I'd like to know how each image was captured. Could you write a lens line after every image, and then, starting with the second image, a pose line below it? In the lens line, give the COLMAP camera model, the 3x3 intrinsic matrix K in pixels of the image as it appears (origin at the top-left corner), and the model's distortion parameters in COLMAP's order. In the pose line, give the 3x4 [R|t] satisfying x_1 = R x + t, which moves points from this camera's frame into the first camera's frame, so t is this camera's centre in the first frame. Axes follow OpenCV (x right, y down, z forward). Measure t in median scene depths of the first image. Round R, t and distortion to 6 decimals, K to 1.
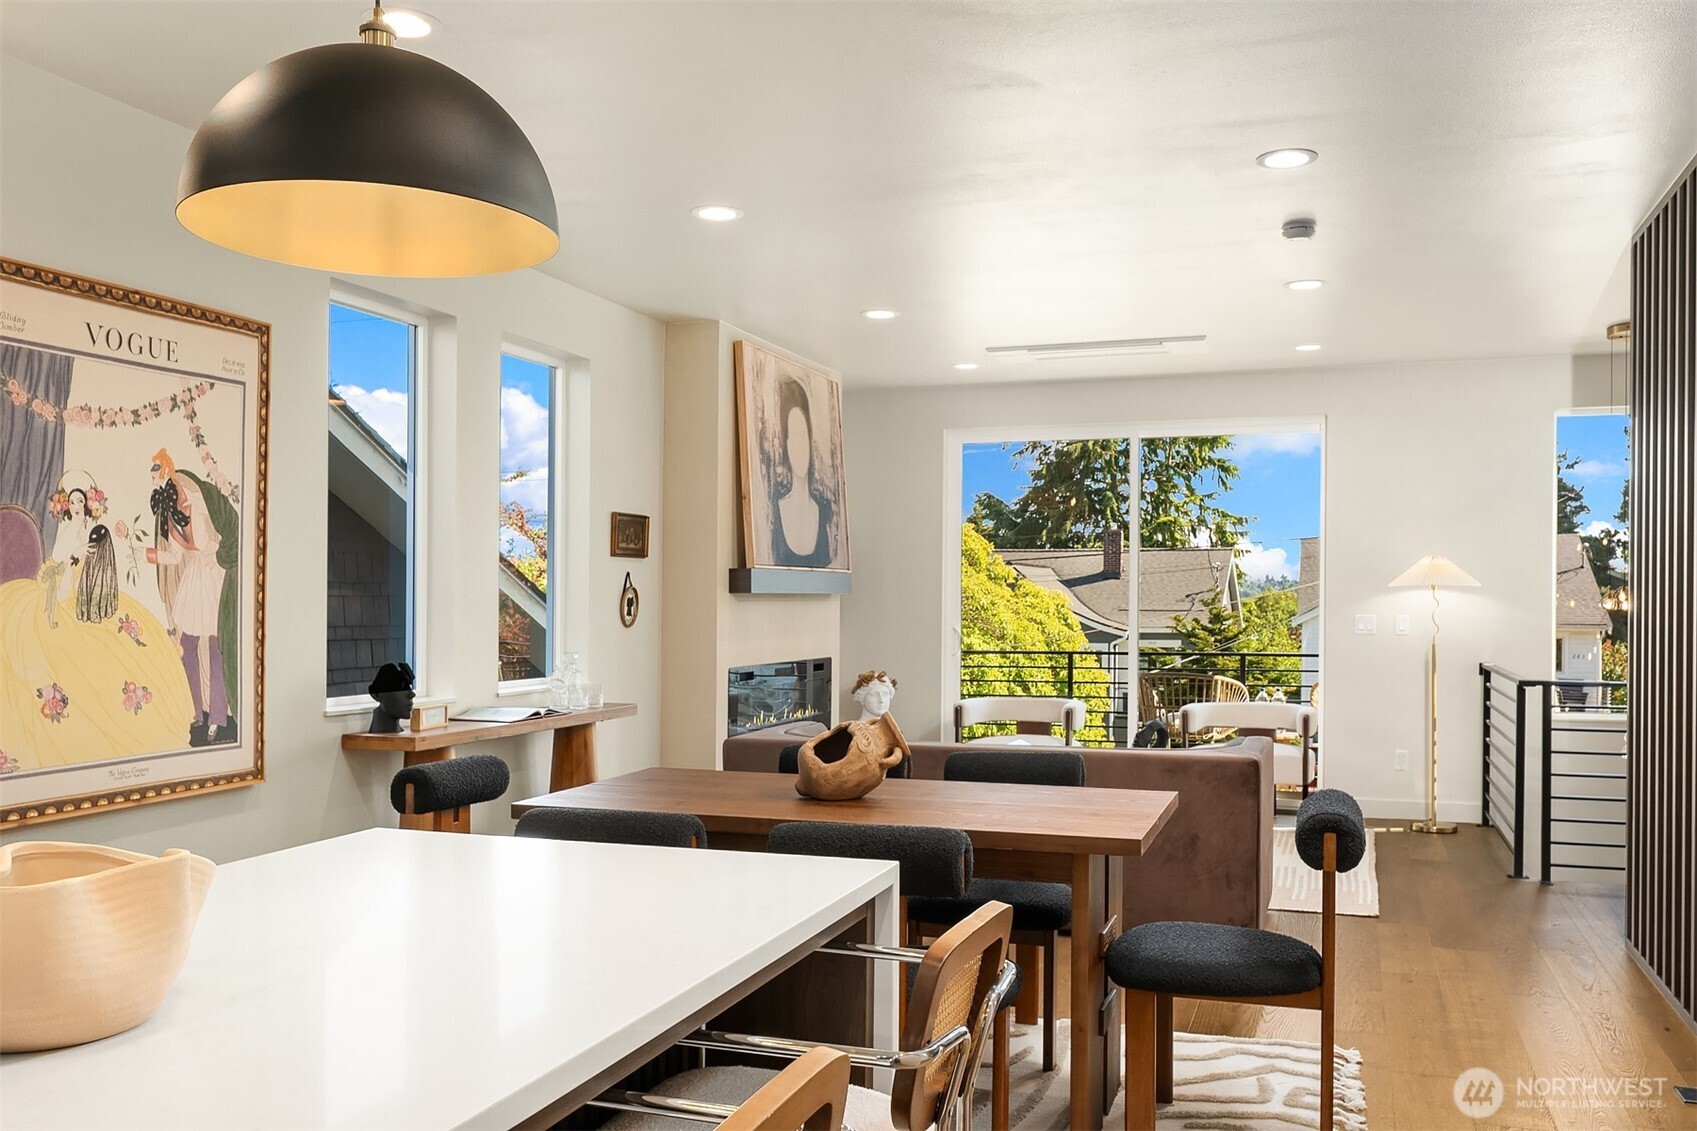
lens RADIAL K [[1408.4, 0, 838.7], [0, 1408.4, 601.6], [0, 0, 1]] dist [-0.013867, 0.005931]
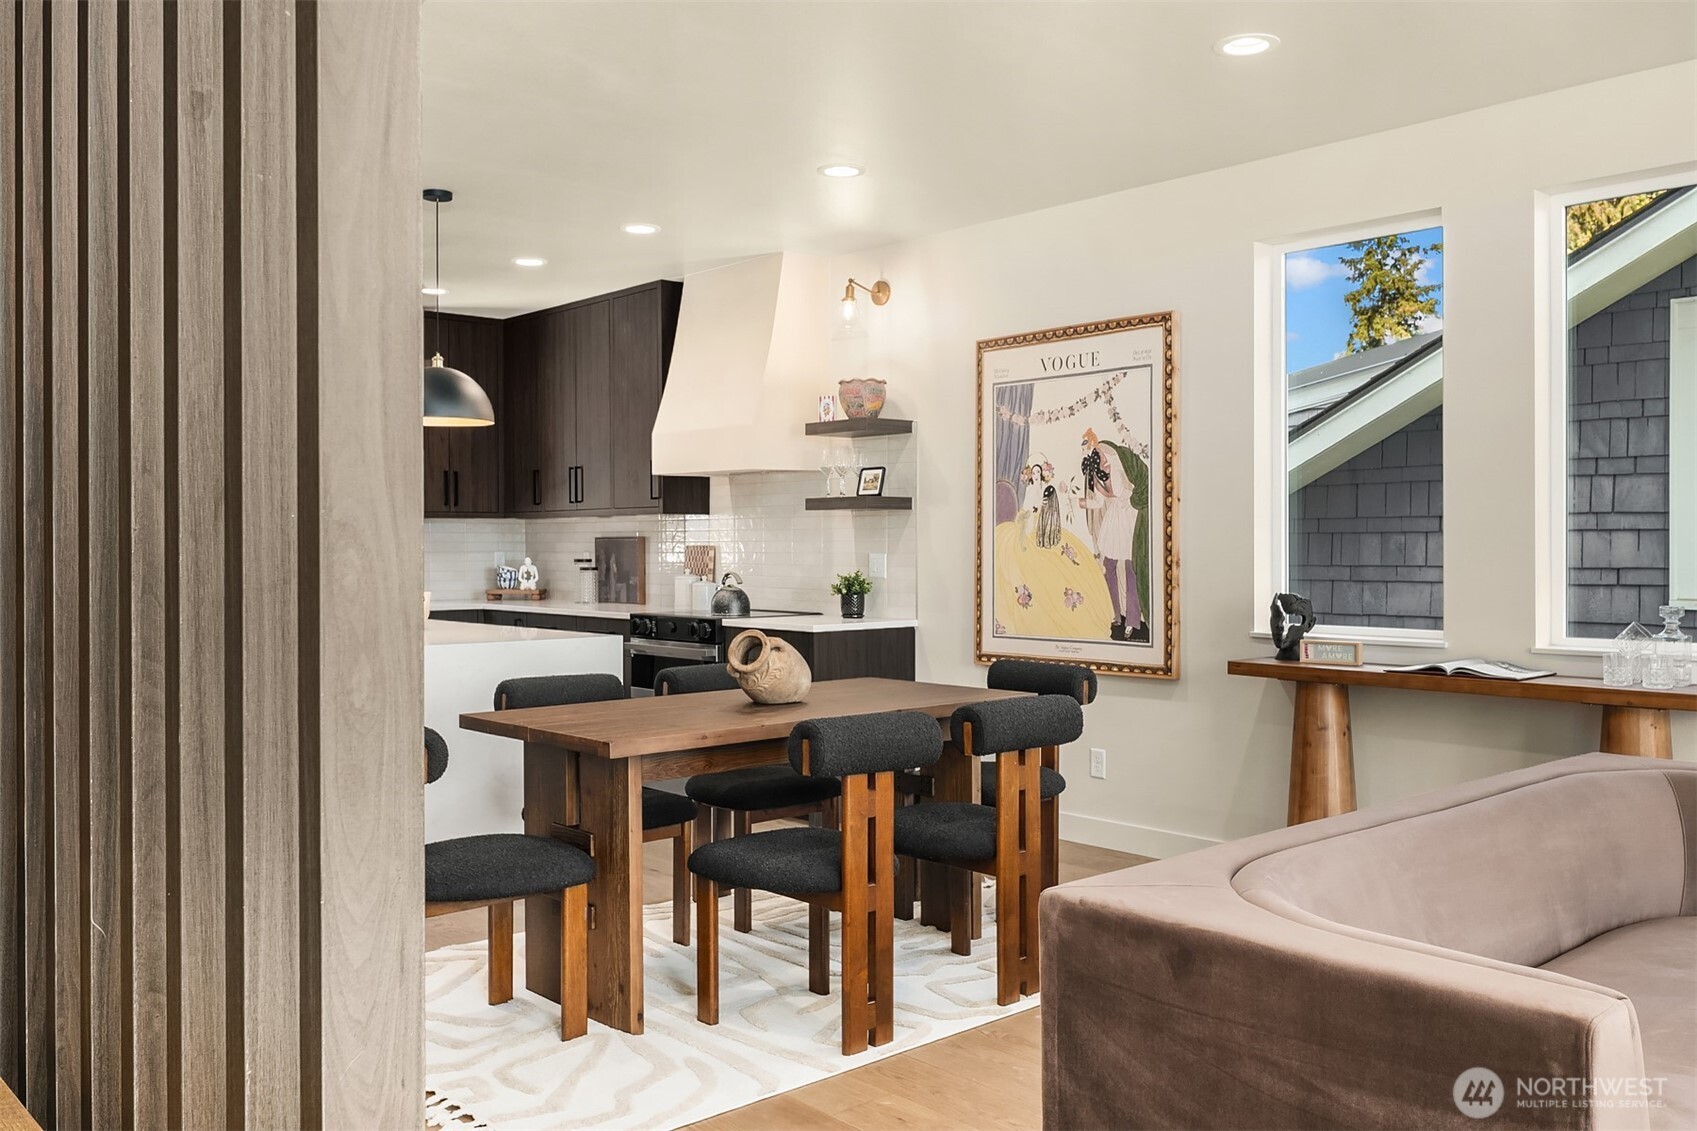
lens RADIAL K [[1408.4, 0, 847.4], [0, 1408.4, 551.9], [0, 0, 1]] dist [-0.013867, 0.005931]
pose [[-0.481207, 0.004310, -0.876597, 0.828313], [-0.001658, 0.999982, 0.005827, 0.008828], [0.876606, 0.004258, -0.481191, 1.353766]]
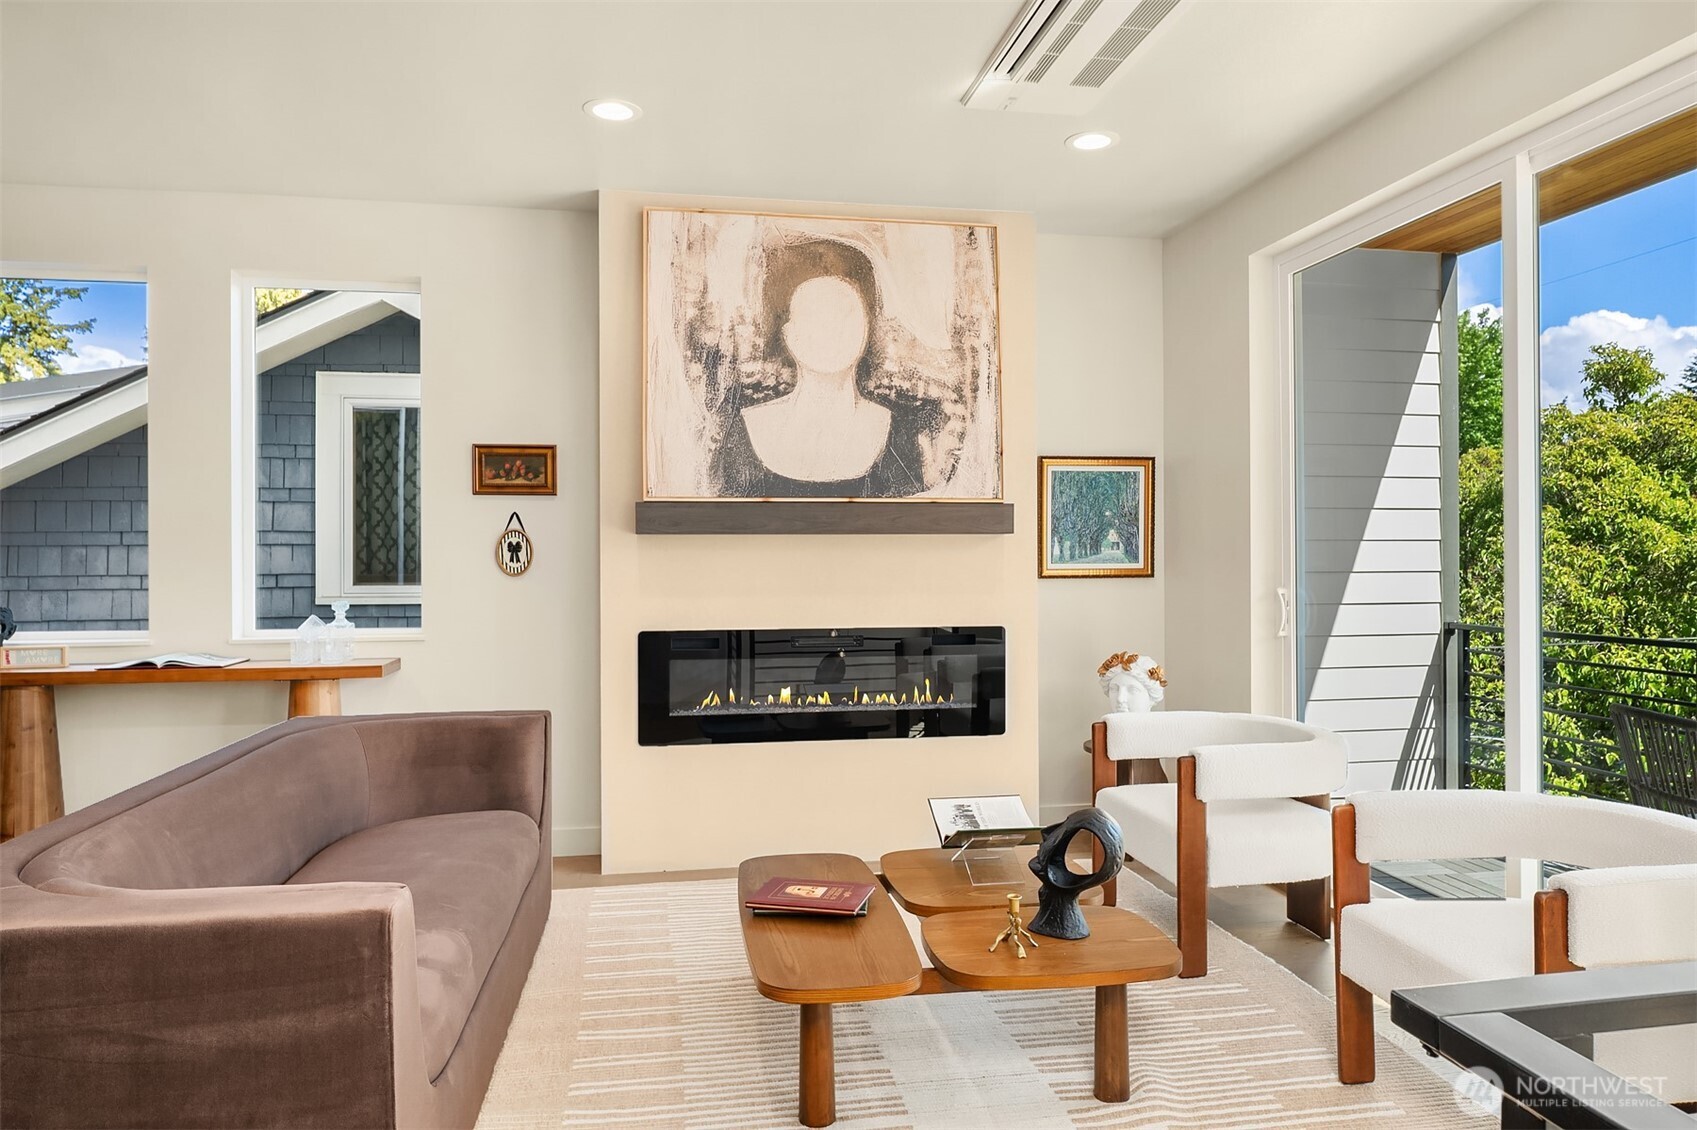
lens RADIAL K [[1104.8, 0, 862.5], [0, 1104.8, 543.5], [0, 0, 1]] dist [0.001111, -0.009584]
pose [[0.495753, -0.009859, -0.868408, 0.836102], [0.001613, 0.999944, -0.010432, 0.008463], [0.868462, 0.003771, 0.495741, 1.308439]]
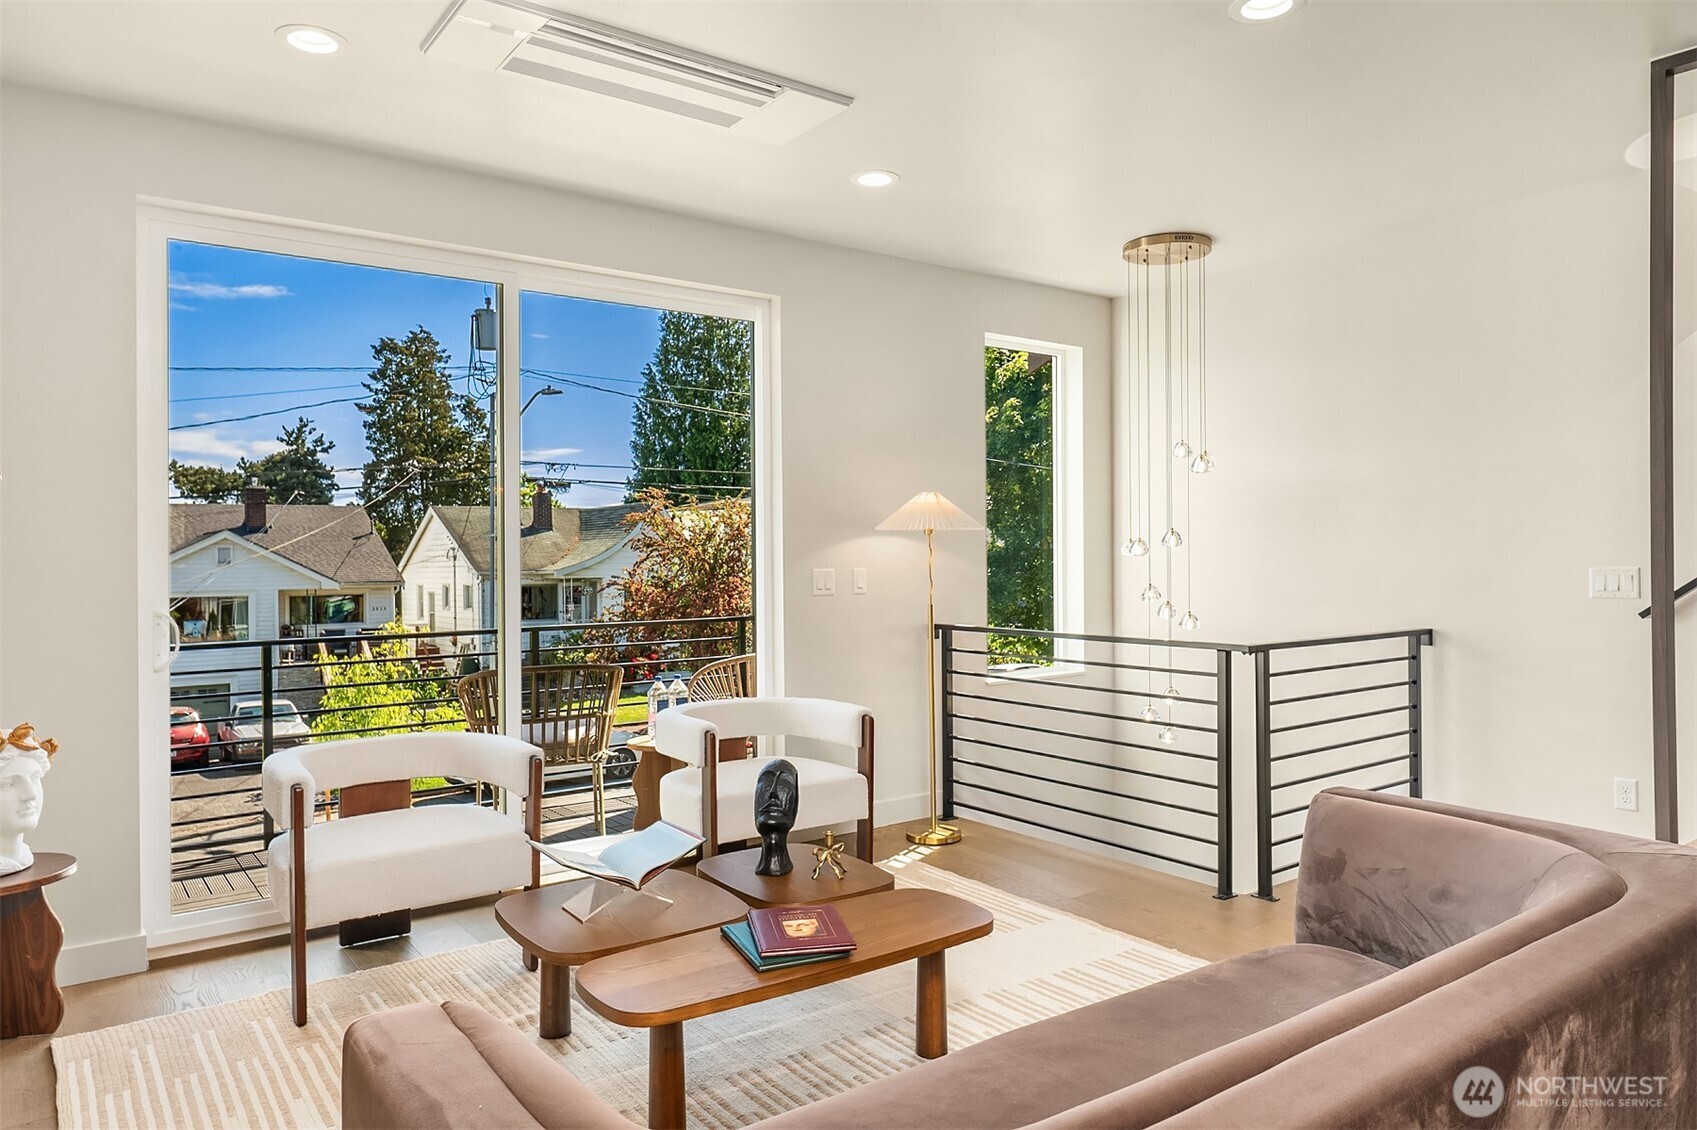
lens RADIAL K [[1104.8, 0, 864.2], [0, 1104.8, 566.9], [0, 0, 1]] dist [0.001111, -0.009584]
pose [[0.547863, -0.014776, 0.836438, -0.218036], [0.012734, 0.999875, 0.009322, 0.004481], [-0.836471, 0.005544, 0.547983, 1.242527]]
